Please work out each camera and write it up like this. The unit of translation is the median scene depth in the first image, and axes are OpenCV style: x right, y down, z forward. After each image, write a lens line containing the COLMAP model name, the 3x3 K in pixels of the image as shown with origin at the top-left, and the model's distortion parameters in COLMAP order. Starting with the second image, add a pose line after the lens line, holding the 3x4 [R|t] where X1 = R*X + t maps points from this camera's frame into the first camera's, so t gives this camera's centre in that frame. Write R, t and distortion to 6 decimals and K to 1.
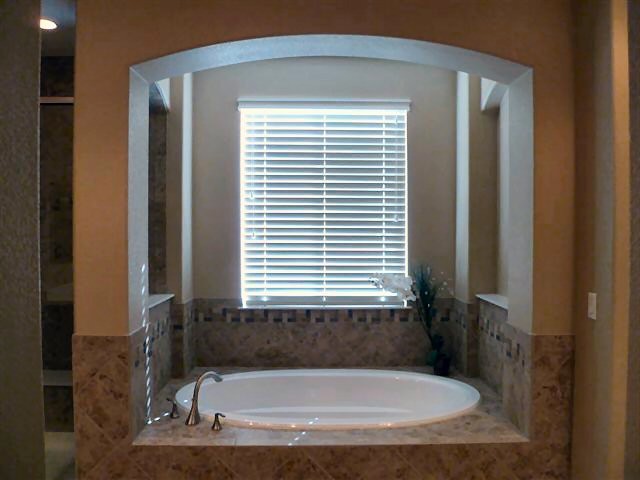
lens RADIAL K [[537.0, 0, 319.8], [0, 537.0, 240.0], [0, 0, 1]] dist [-0.074151, -0.000412]
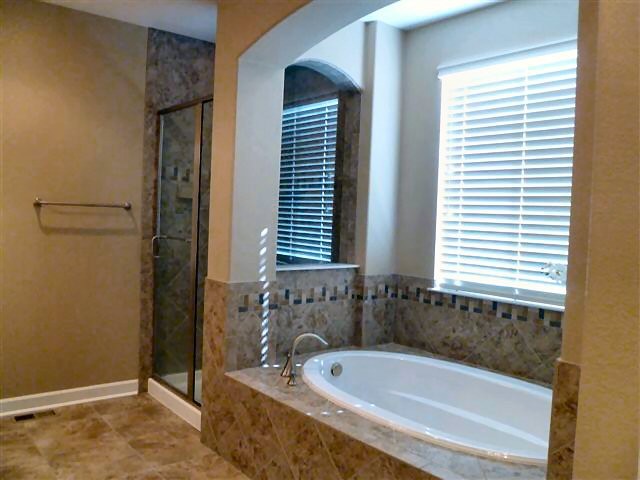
lens RADIAL K [[537.0, 0, 319.5], [0, 537.0, 238.5], [0, 0, 1]] dist [-0.074151, -0.000412]
pose [[0.621762, 0.052148, -0.781469, 0.457420], [-0.052905, 0.998298, 0.024525, 0.025162], [0.781418, 0.026095, 0.623462, 0.258062]]
